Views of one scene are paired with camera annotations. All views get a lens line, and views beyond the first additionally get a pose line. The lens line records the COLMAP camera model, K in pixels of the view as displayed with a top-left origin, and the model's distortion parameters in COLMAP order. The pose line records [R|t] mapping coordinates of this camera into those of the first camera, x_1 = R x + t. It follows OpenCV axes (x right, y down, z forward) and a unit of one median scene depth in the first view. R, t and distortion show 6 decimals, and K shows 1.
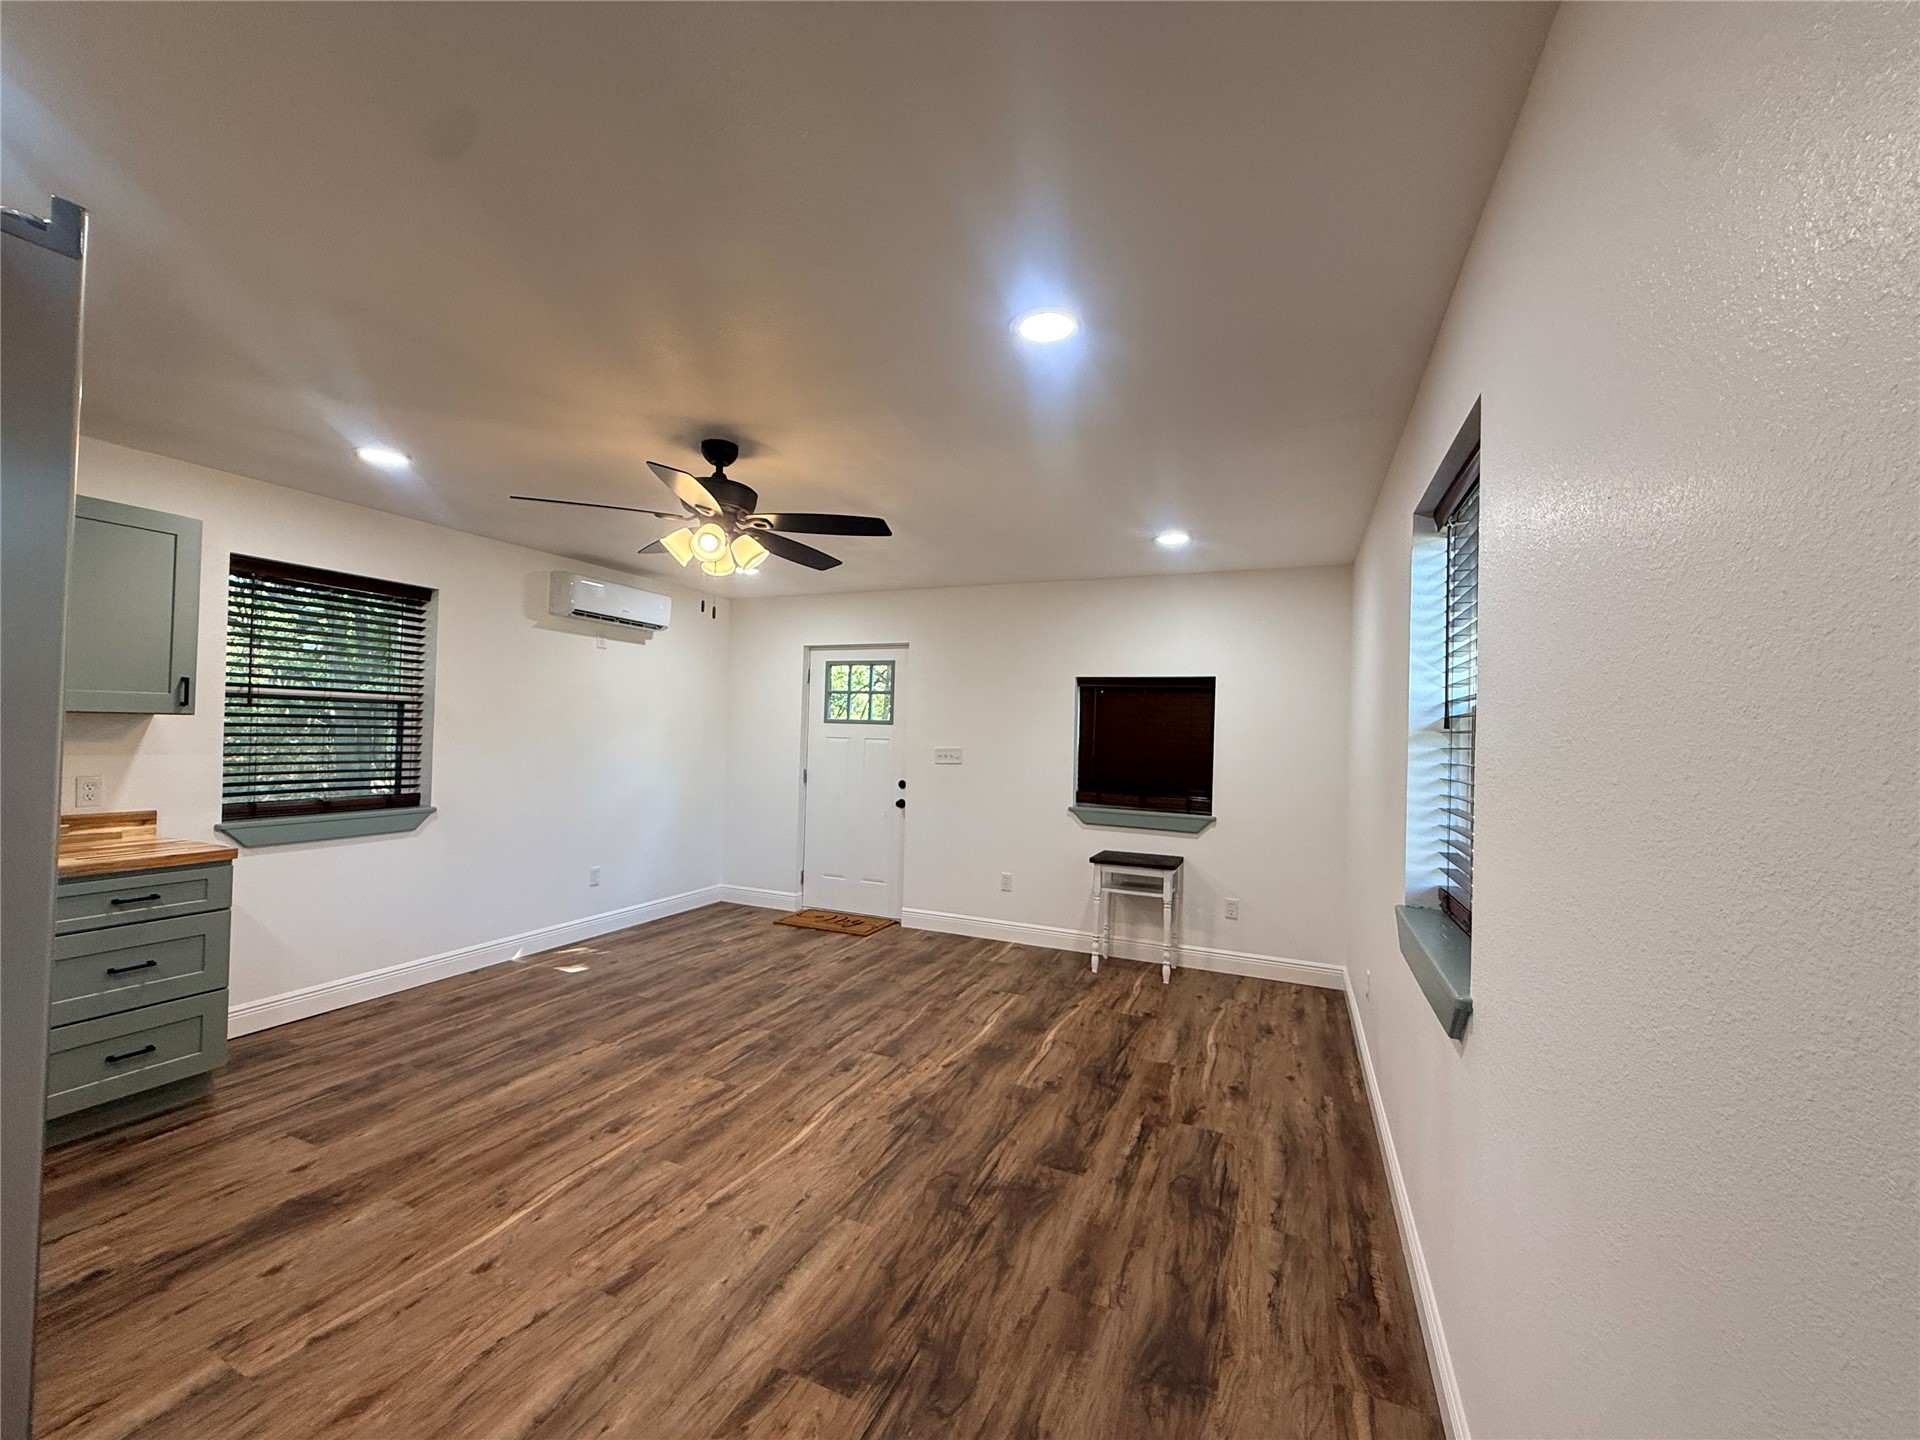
lens RADIAL K [[763.3, 0, 950.4], [0, 763.3, 722.6], [0, 0, 1]] dist [-0.000087, 0.000072]
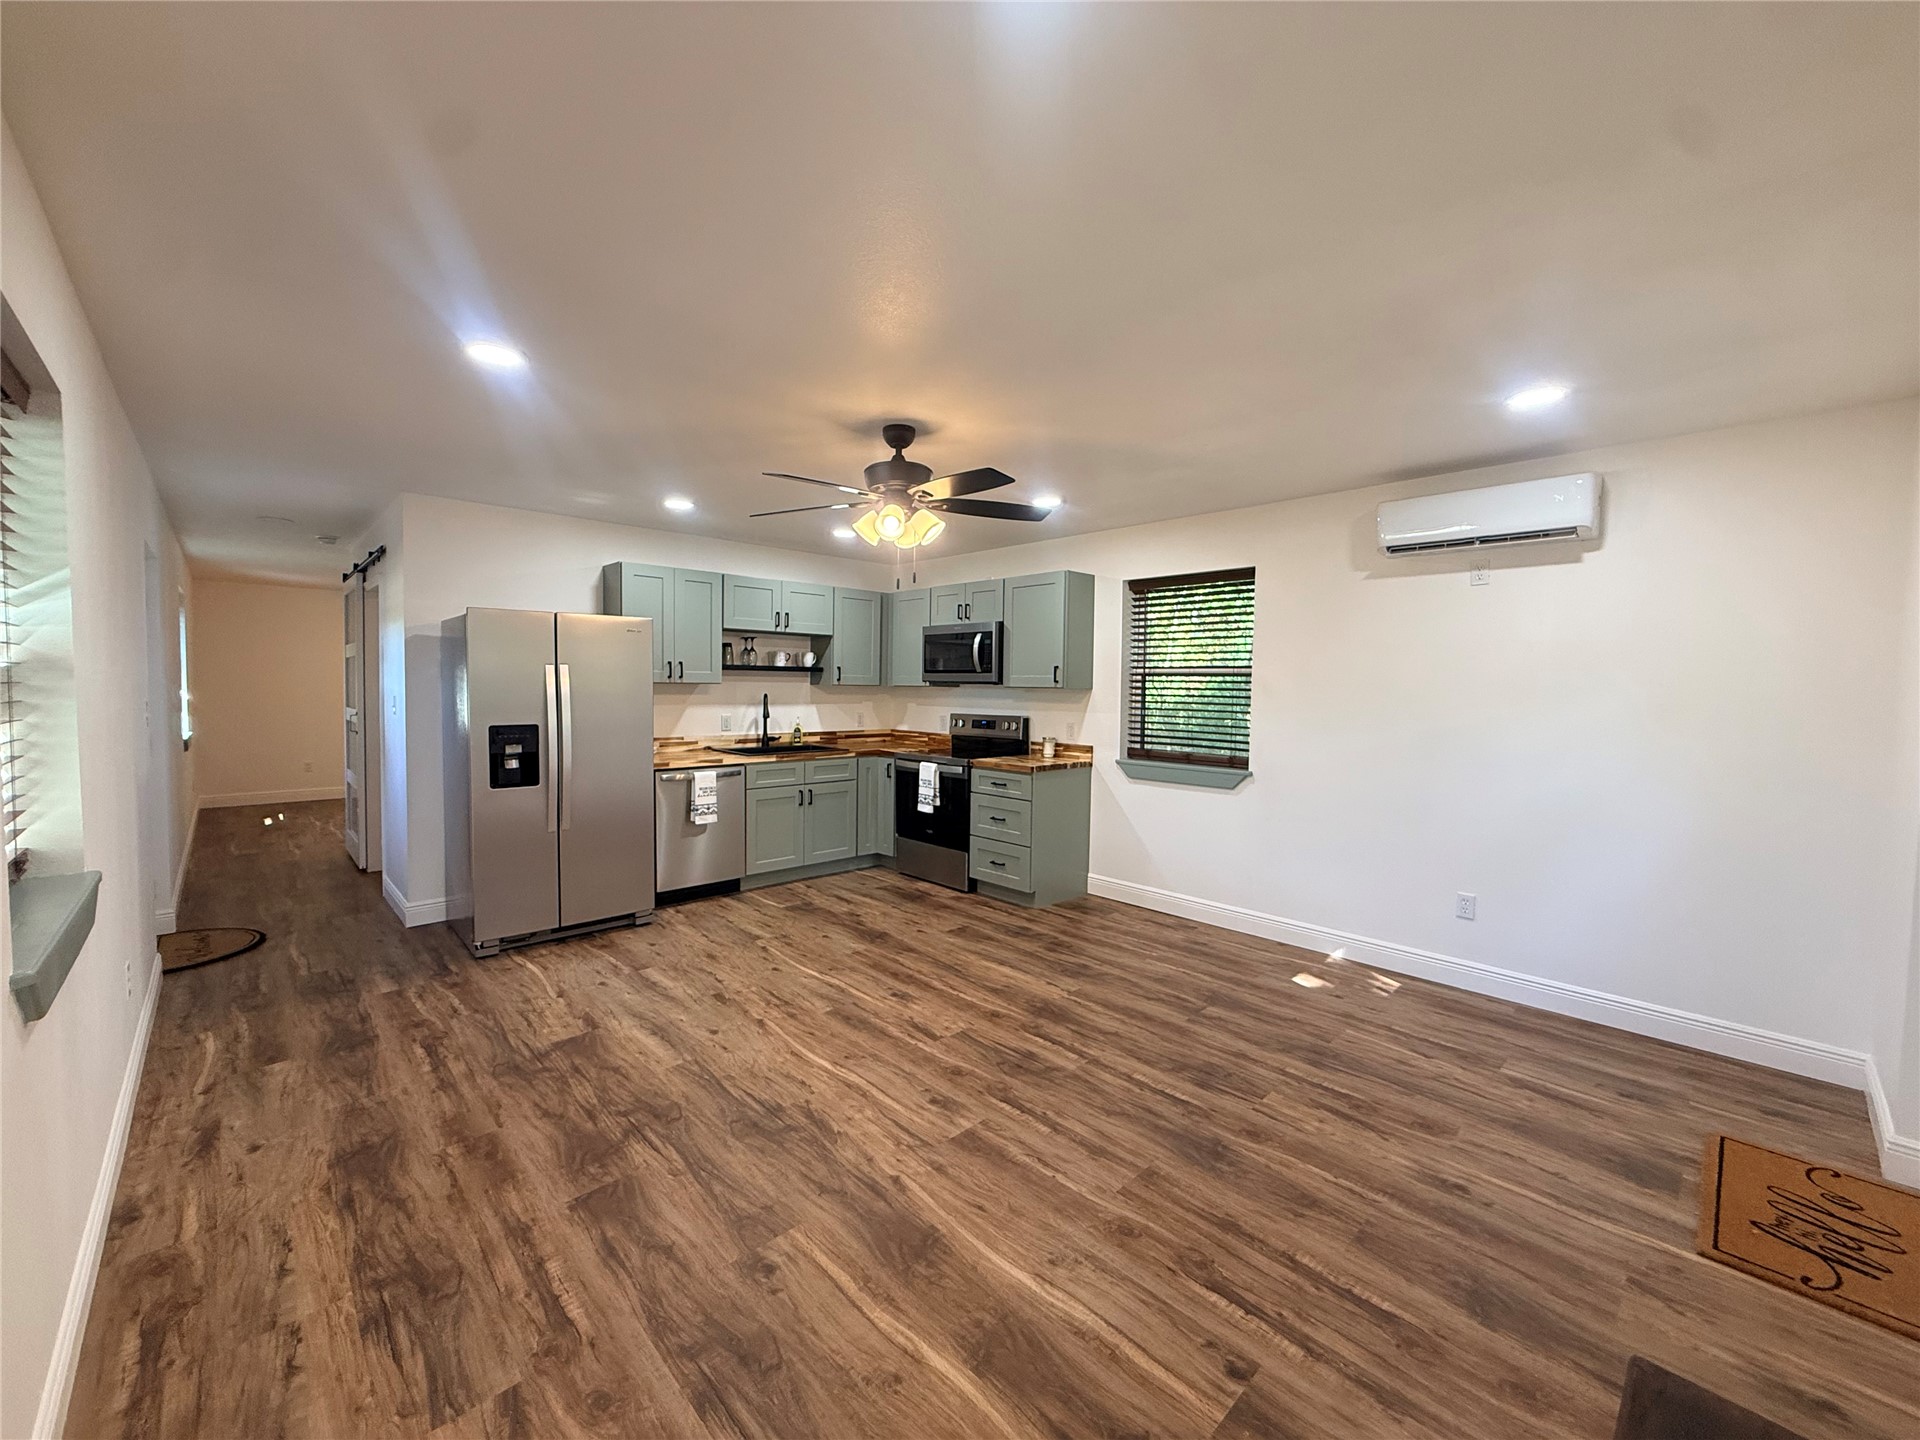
lens RADIAL K [[763.3, 0, 952.0], [0, 763.3, 719.2], [0, 0, 1]] dist [-0.000087, 0.000072]
pose [[-0.387055, 0.013229, -0.921962, 0.625086], [-0.009253, 0.999791, 0.018231, 0.029578], [0.922010, 0.015587, -0.386852, 1.367706]]
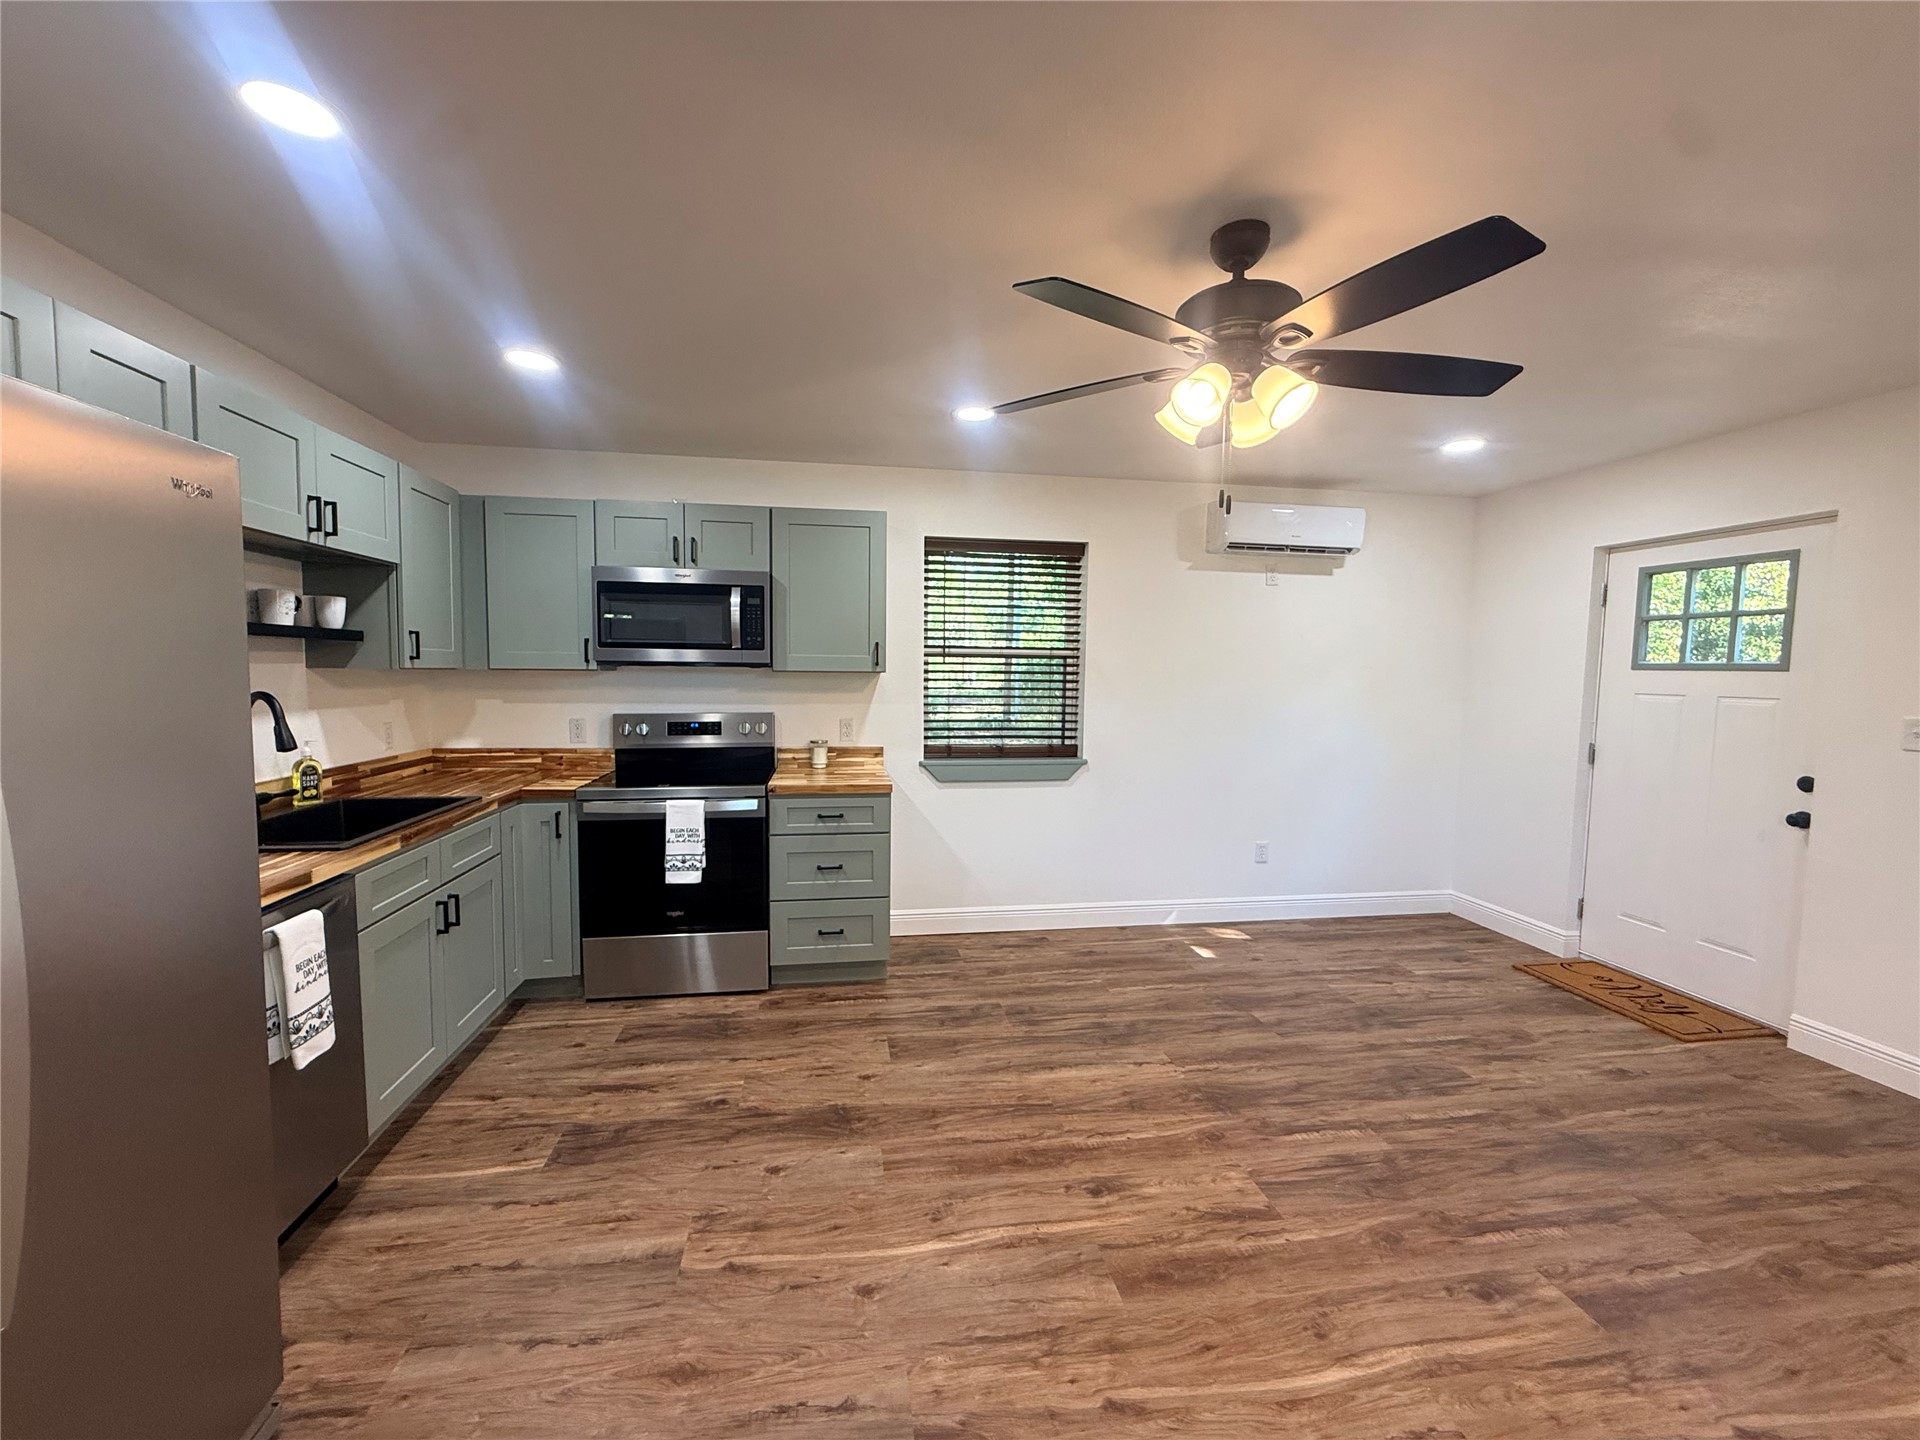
lens RADIAL K [[763.3, 0, 952.3], [0, 763.3, 721.7], [0, 0, 1]] dist [-0.000087, 0.000072]
pose [[0.542640, 0.041368, -0.838946, 0.105027], [0.012379, 0.998284, 0.057232, 0.000254], [0.839874, -0.041441, 0.541197, 0.401845]]
